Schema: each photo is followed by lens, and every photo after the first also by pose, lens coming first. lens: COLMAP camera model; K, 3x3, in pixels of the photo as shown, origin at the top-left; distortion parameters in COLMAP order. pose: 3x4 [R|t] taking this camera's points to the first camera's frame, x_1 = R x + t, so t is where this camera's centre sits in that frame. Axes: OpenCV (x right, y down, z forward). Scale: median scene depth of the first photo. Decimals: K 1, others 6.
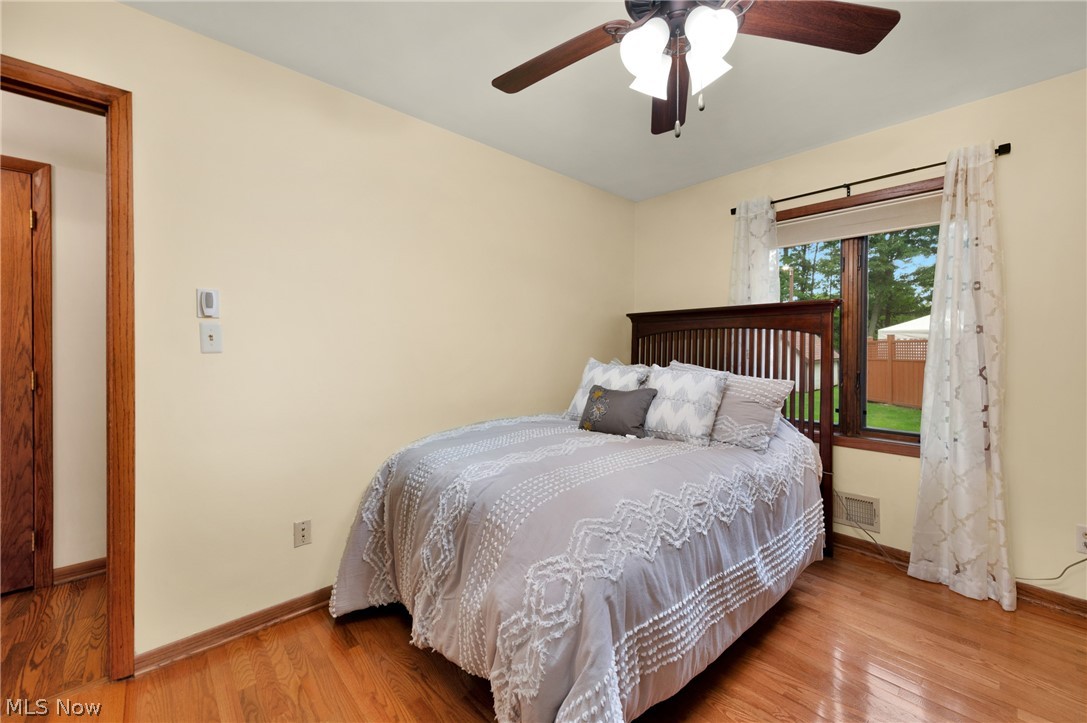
lens RADIAL K [[431.5, 0, 543.2], [0, 431.5, 349.5], [0, 0, 1]] dist [-0.000303, -0.000077]
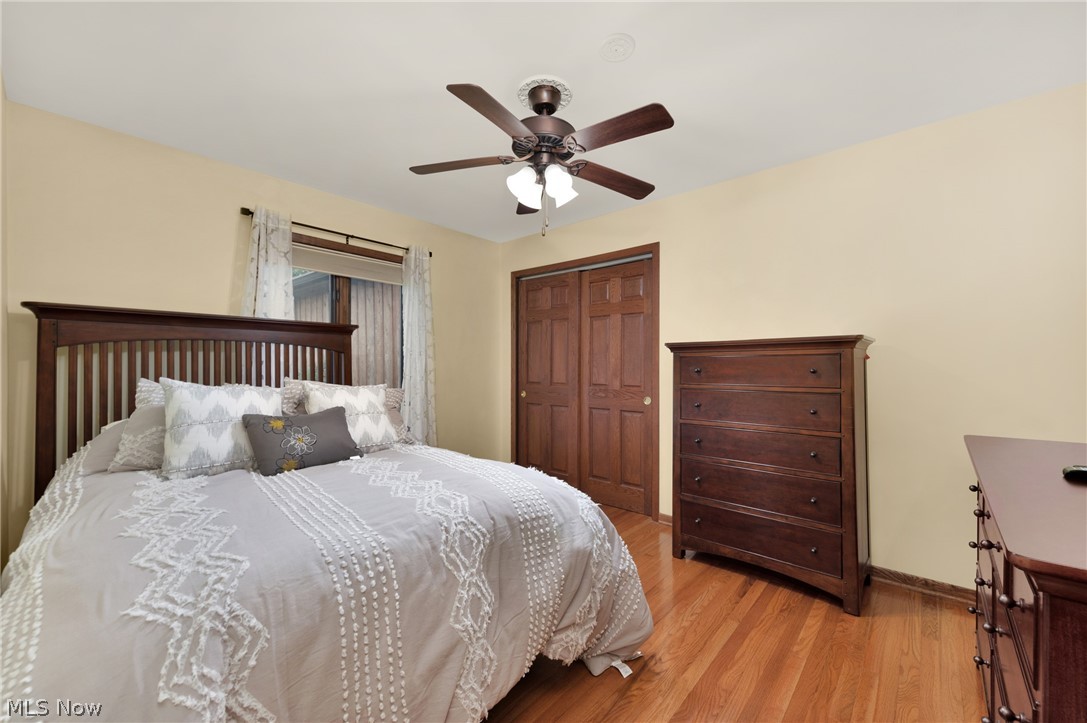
lens RADIAL K [[429.1, 0, 543.5], [0, 429.1, 361.5], [0, 0, 1]] dist [0.000238, -0.000005]
pose [[-0.092753, 0.006285, 0.995669, -0.548521], [0.001158, 0.999980, -0.006204, -0.000995], [-0.995688, 0.000578, -0.092759, 0.493924]]
